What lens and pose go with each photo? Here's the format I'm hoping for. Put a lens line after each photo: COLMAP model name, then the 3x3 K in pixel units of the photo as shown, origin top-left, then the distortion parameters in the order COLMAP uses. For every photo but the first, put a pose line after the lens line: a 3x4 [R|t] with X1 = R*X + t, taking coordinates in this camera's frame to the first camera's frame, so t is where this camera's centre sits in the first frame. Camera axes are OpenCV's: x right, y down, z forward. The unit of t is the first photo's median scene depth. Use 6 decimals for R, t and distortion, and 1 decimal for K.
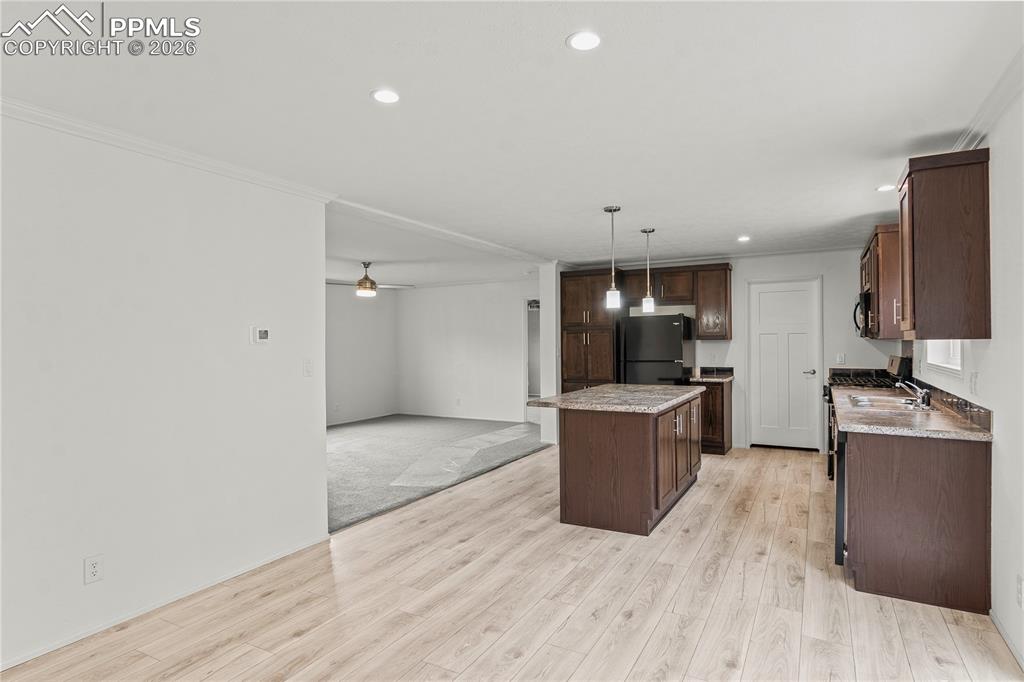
lens RADIAL K [[555.3, 0, 515.3], [0, 555.3, 344.4], [0, 0, 1]] dist [-0.001318, 0.000589]
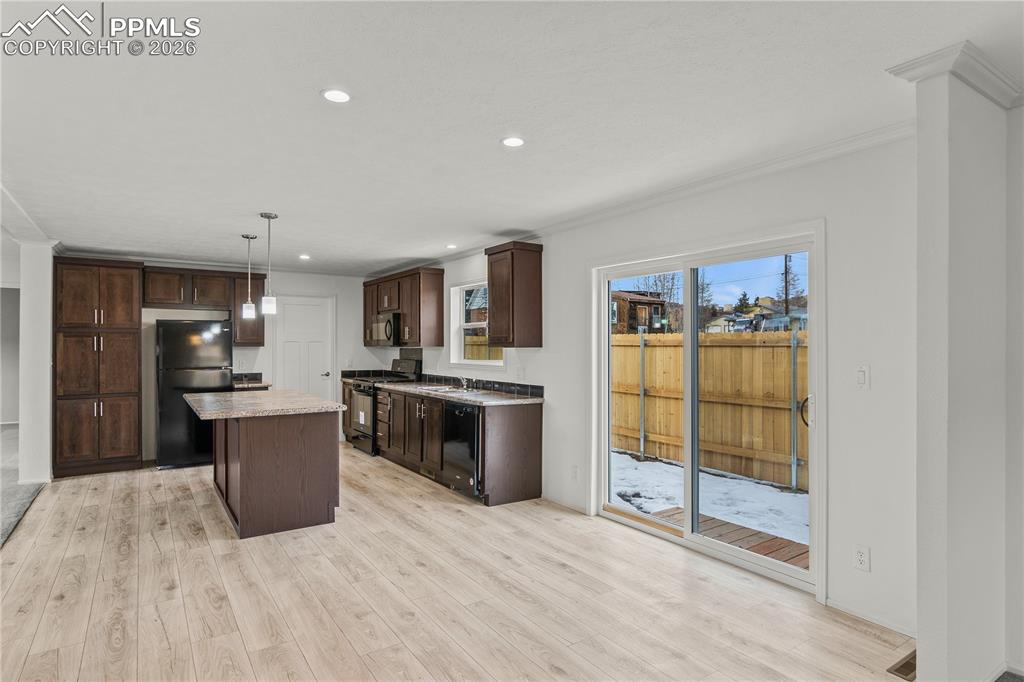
lens RADIAL K [[555.3, 0, 515.3], [0, 555.3, 344.4], [0, 0, 1]] dist [-0.001318, 0.000589]
pose [[0.452203, 0.013361, 0.891815, -0.553192], [0.000287, 0.999886, -0.015126, 0.005765], [-0.891915, 0.007096, 0.452147, 0.158837]]
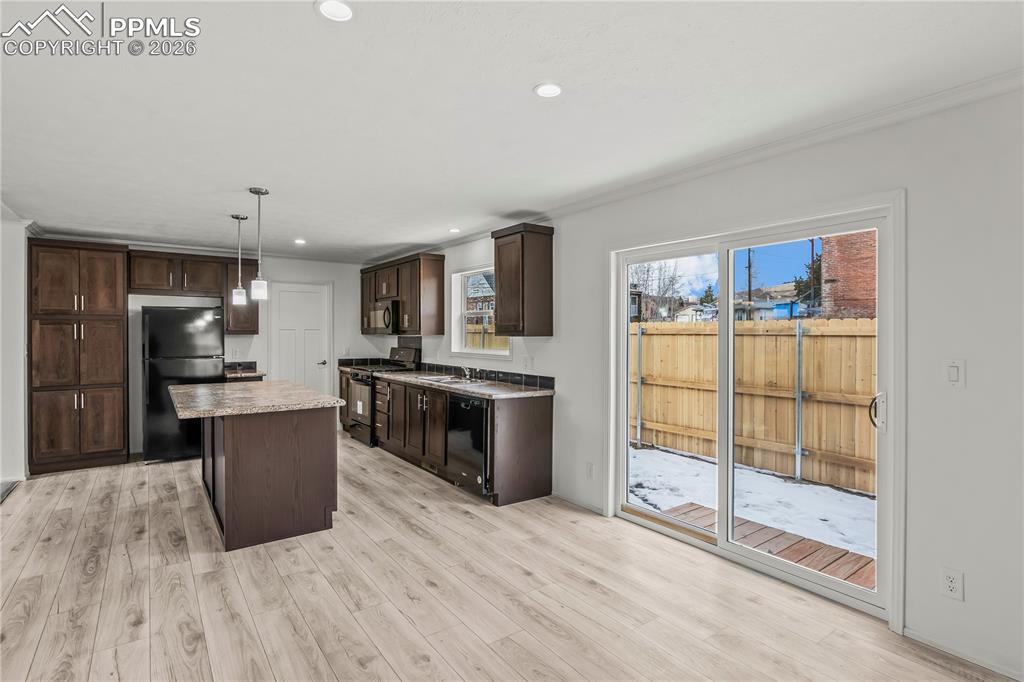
lens RADIAL K [[511.5, 0, 509.9], [0, 511.5, 337.2], [0, 0, 1]] dist [0.001305, 0.000281]
pose [[0.432281, 0.004545, 0.901728, -0.434266], [-0.000900, 0.999989, -0.004609, 0.000151], [-0.901739, 0.001181, 0.432280, 0.280033]]
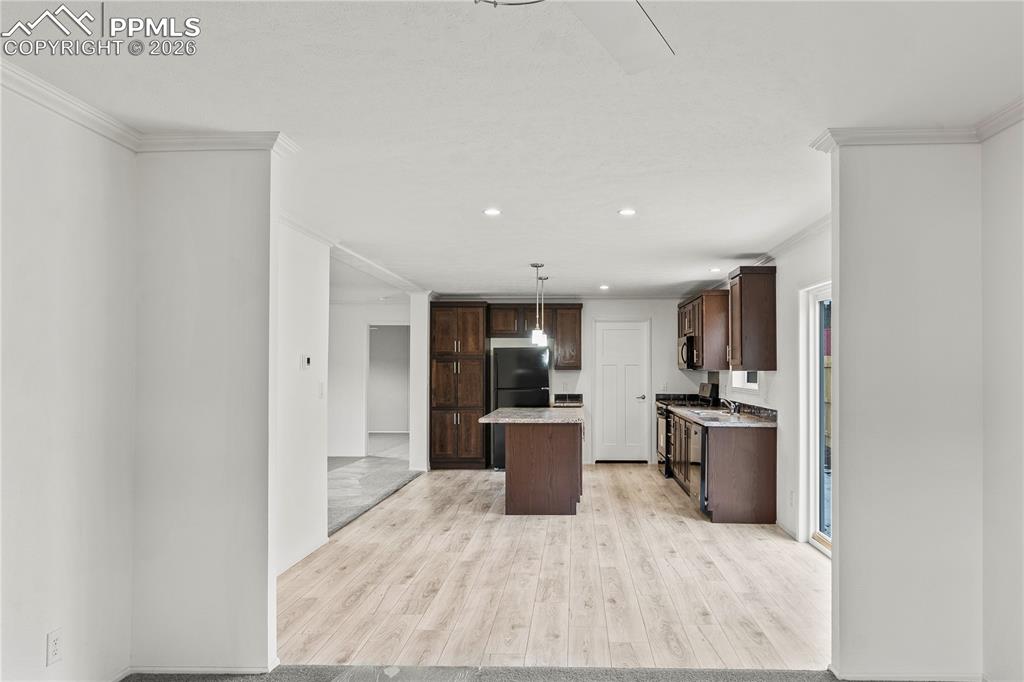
lens RADIAL K [[729.6, 0, 561.9], [0, 729.6, 363.3], [0, 0, 1]] dist [0.000646, 0.000272]
pose [[0.884507, 0.013913, 0.466319, -0.580475], [-0.006461, 0.999825, -0.017574, 0.007619], [-0.466482, 0.012532, 0.884442, -0.518415]]
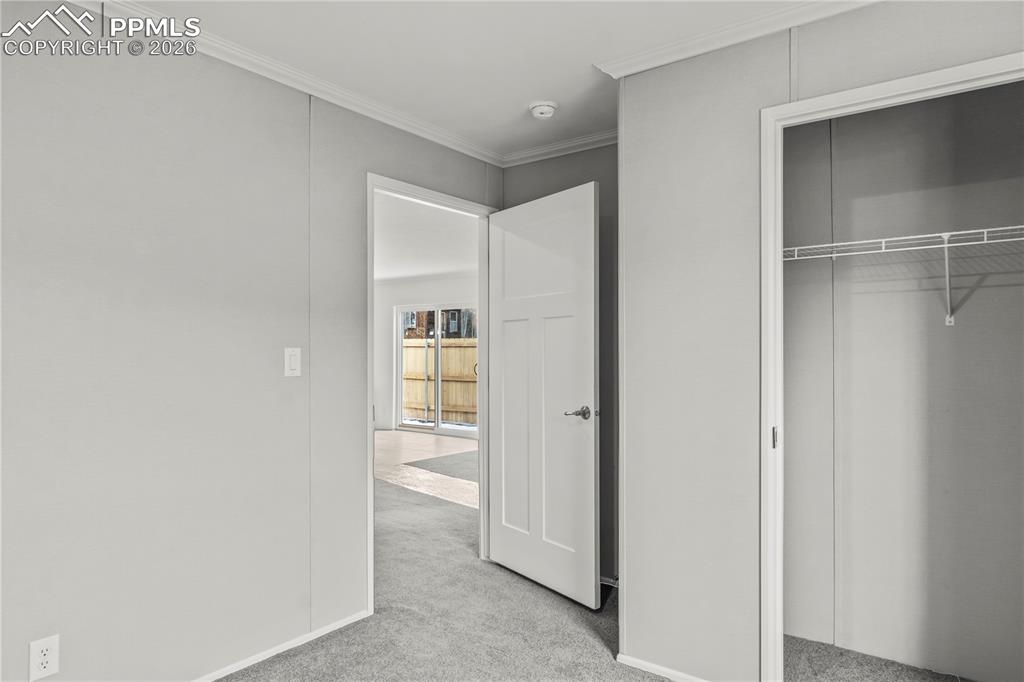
lens RADIAL K [[635.1, 0, 512.0], [0, 635.1, 341.0], [0, 0, 1]] dist [0.000406, 0.000000]
pose [[0.142225, 0.028114, 0.989435, -1.925145], [0.003520, 0.999576, -0.028908, 0.051187], [-0.989828, 0.007594, 0.142066, -0.301168]]
